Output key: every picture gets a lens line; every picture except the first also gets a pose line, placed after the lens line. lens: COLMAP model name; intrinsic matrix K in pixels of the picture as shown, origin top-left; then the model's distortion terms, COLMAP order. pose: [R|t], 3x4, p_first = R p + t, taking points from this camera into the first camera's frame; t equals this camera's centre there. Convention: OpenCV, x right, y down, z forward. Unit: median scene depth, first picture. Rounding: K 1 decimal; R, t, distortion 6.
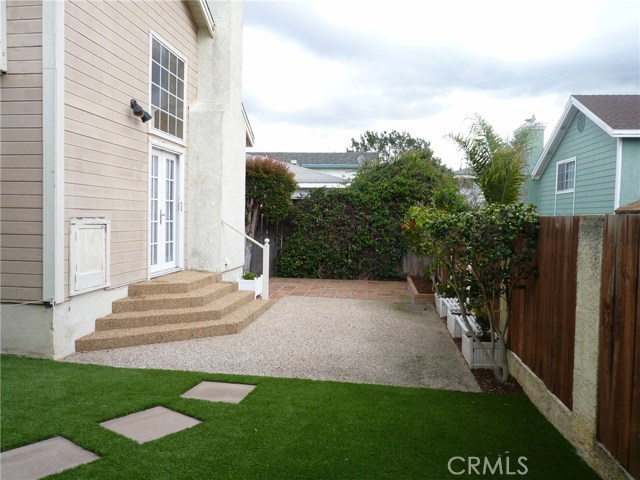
lens RADIAL K [[519.9, 0, 320.0], [0, 519.9, 240.0], [0, 0, 1]] dist [-0.005335, -0.006412]
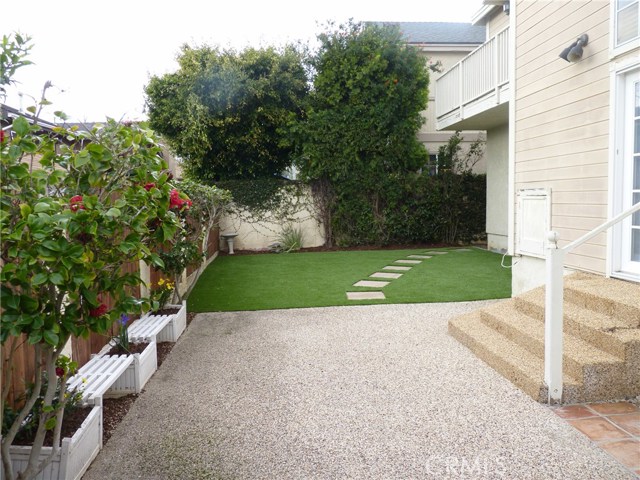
lens RADIAL K [[519.9, 0, 320.0], [0, 519.9, 240.0], [0, 0, 1]] dist [-0.005335, -0.006412]
pose [[-0.978297, 0.013714, -0.206754, 0.224052], [-0.010101, 0.993465, 0.113689, -0.056867], [0.206962, 0.113310, -0.971765, 1.983386]]
